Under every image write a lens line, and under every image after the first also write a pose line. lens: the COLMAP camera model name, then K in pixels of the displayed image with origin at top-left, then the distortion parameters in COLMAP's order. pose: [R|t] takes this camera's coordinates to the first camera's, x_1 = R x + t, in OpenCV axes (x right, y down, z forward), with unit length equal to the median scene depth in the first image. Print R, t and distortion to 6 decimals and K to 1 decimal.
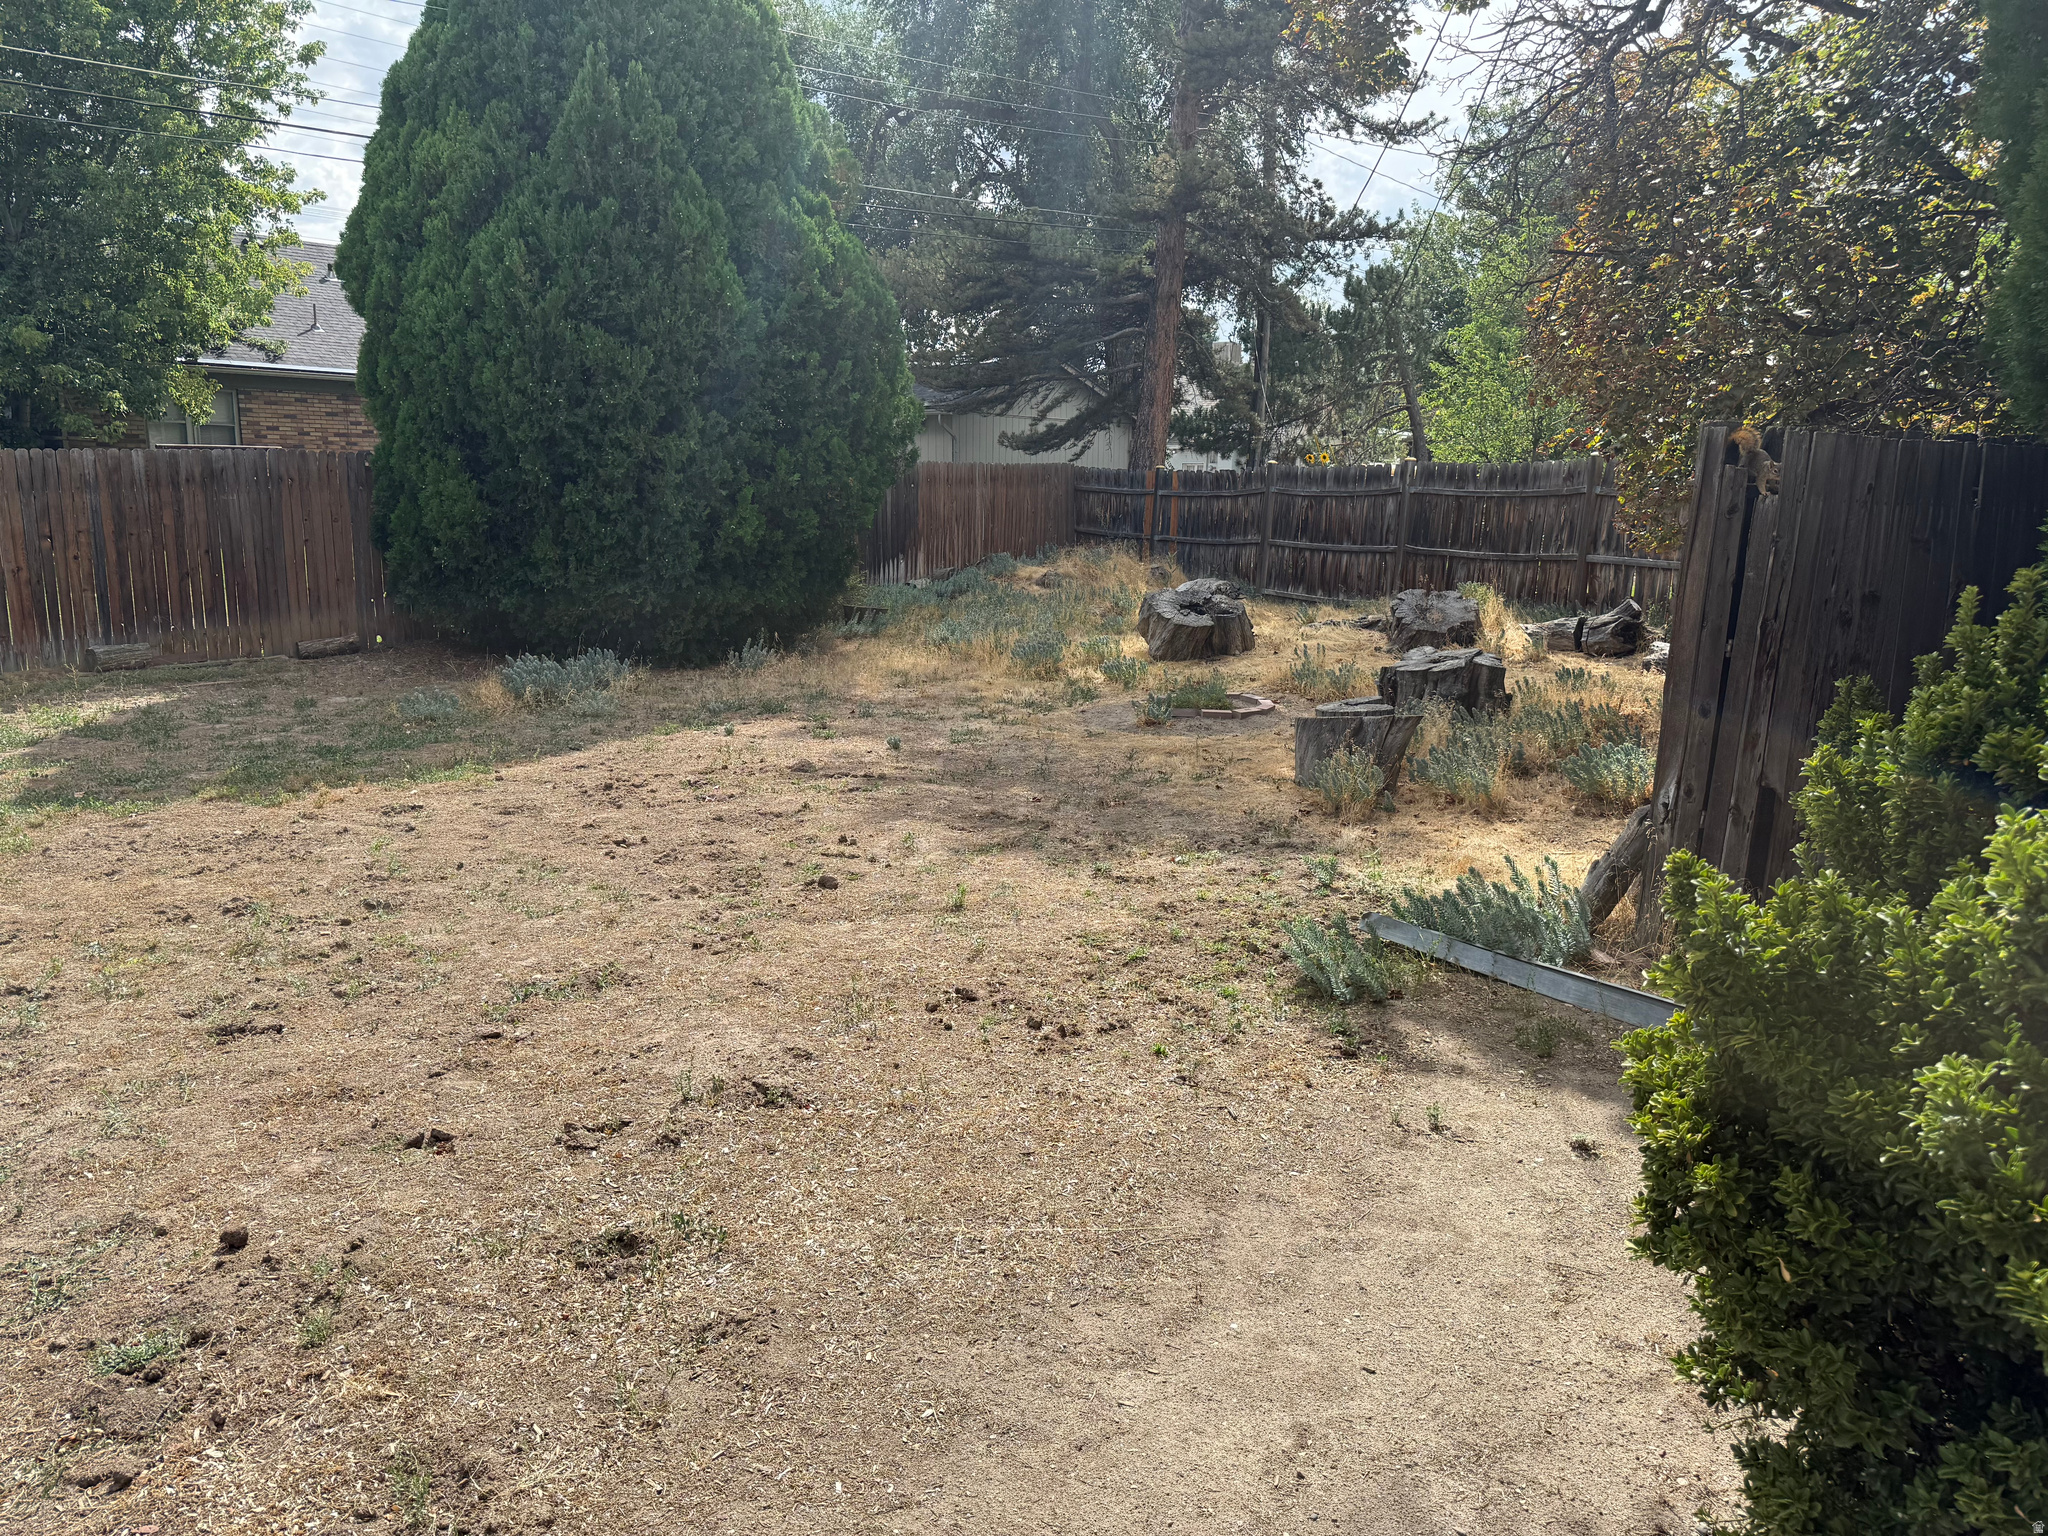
lens RADIAL K [[1448.6, 0, 1030.4], [0, 1448.6, 764.0], [0, 0, 1]] dist [0.144512, -0.234522]
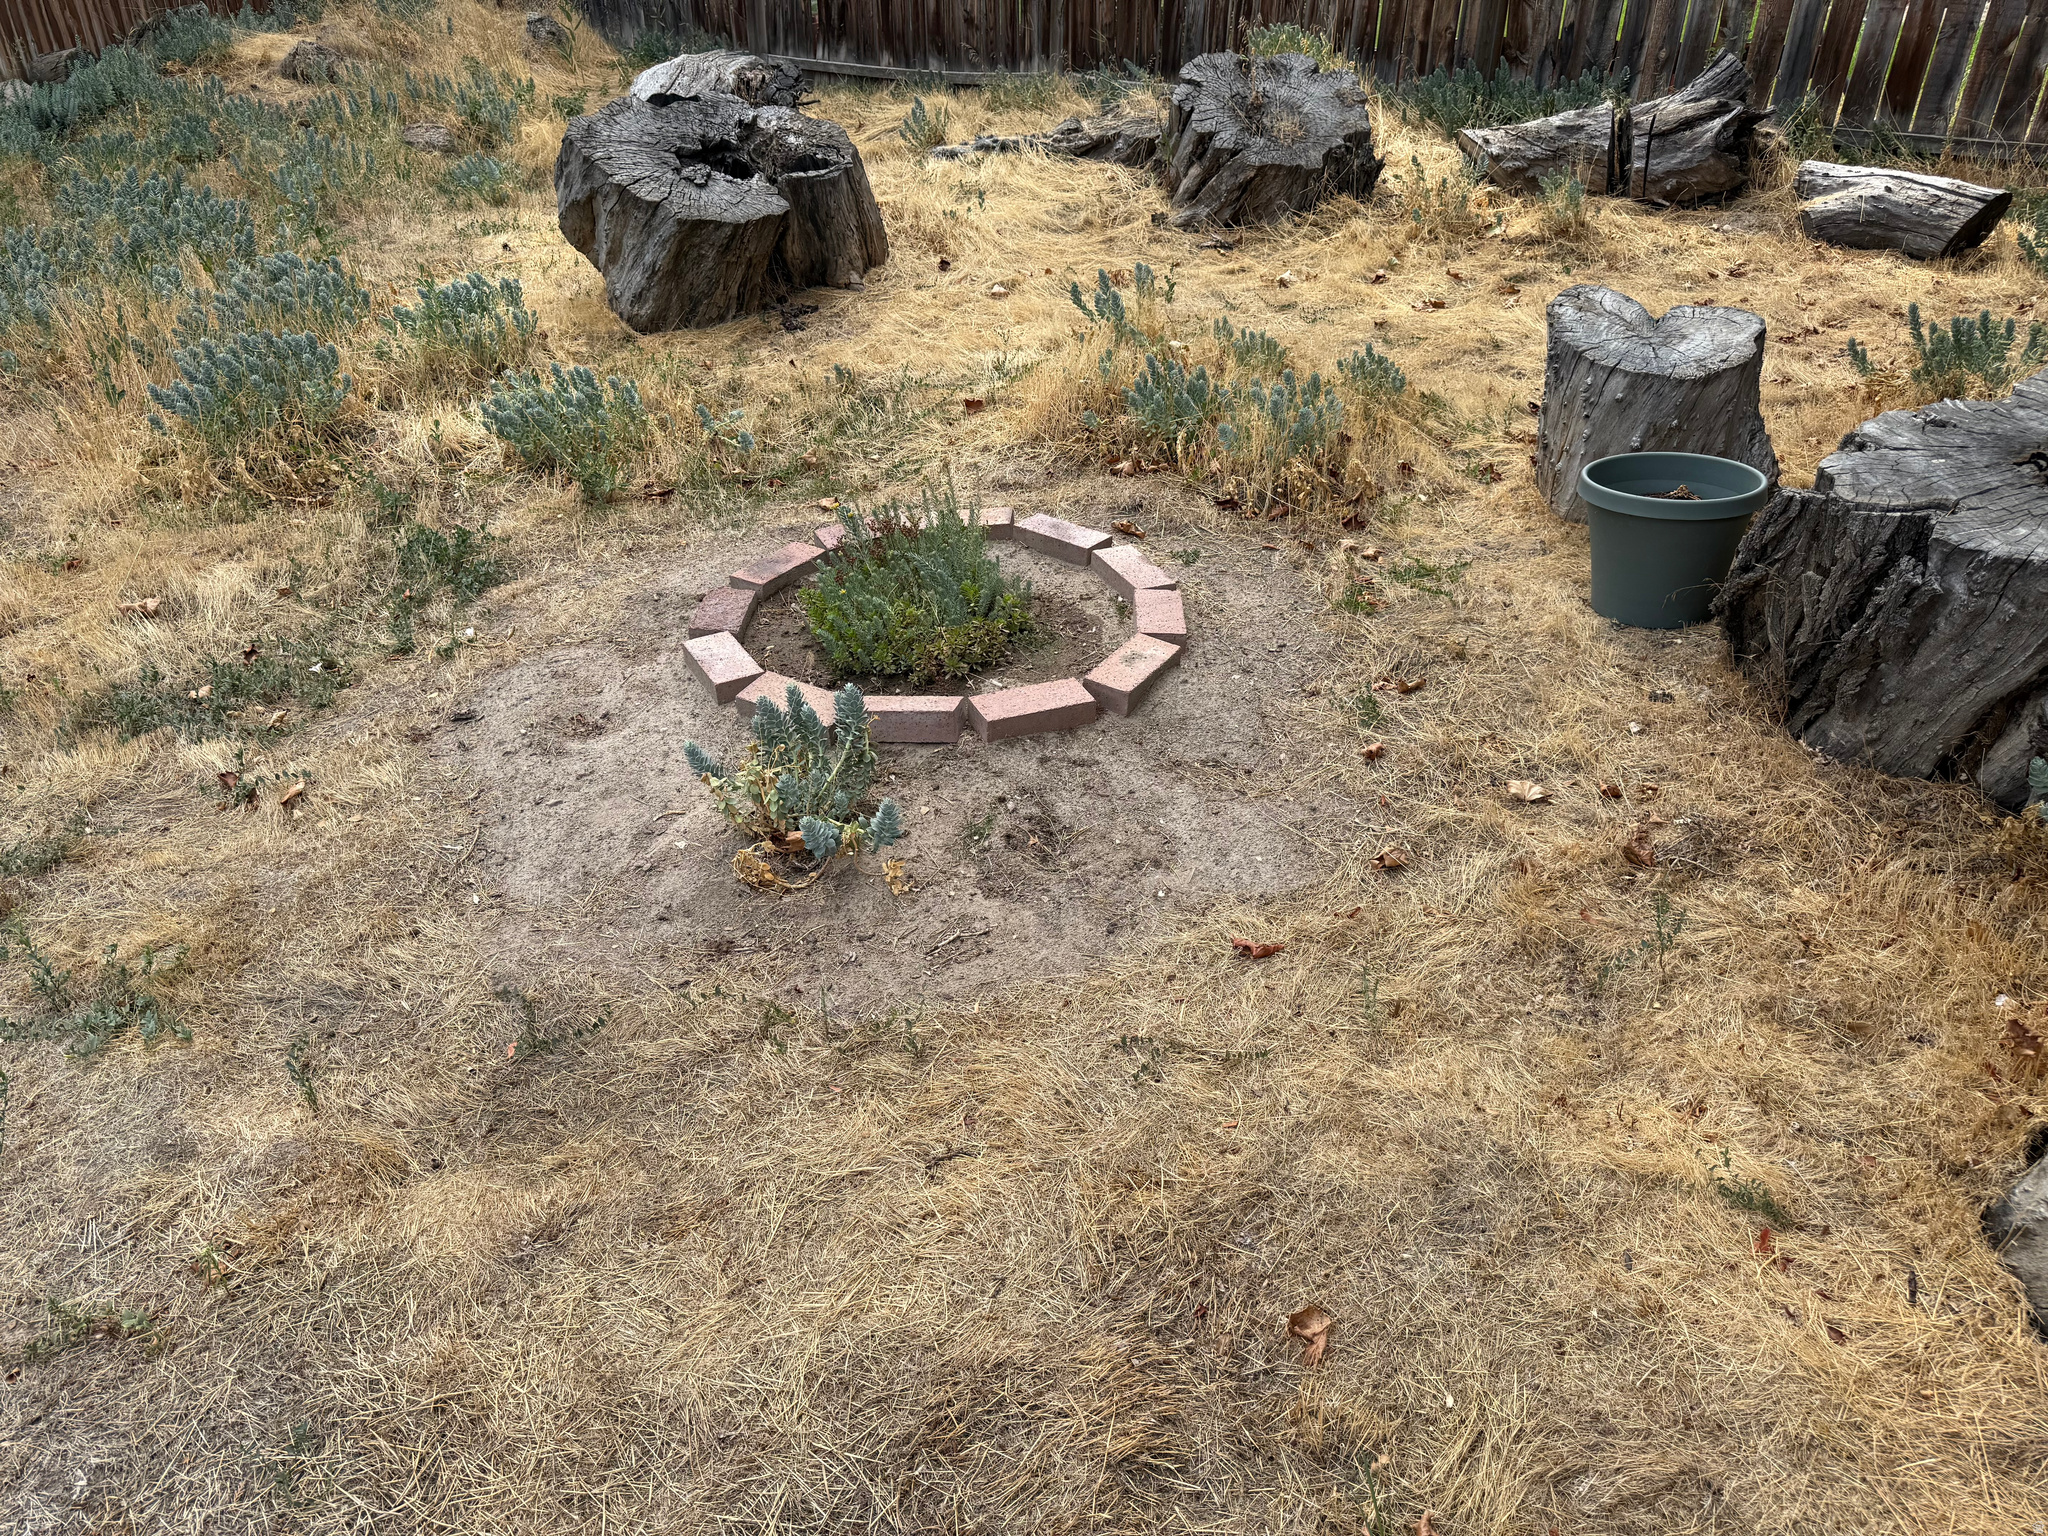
lens RADIAL K [[1439.2, 0, 1024.0], [0, 1439.2, 768.0], [0, 0, 1]] dist [0.006874, -0.009030]
pose [[0.921205, -0.226944, 0.316034, 0.037423], [0.101626, 0.924417, 0.367593, -0.089548], [-0.375570, -0.306511, 0.874642, 0.612052]]
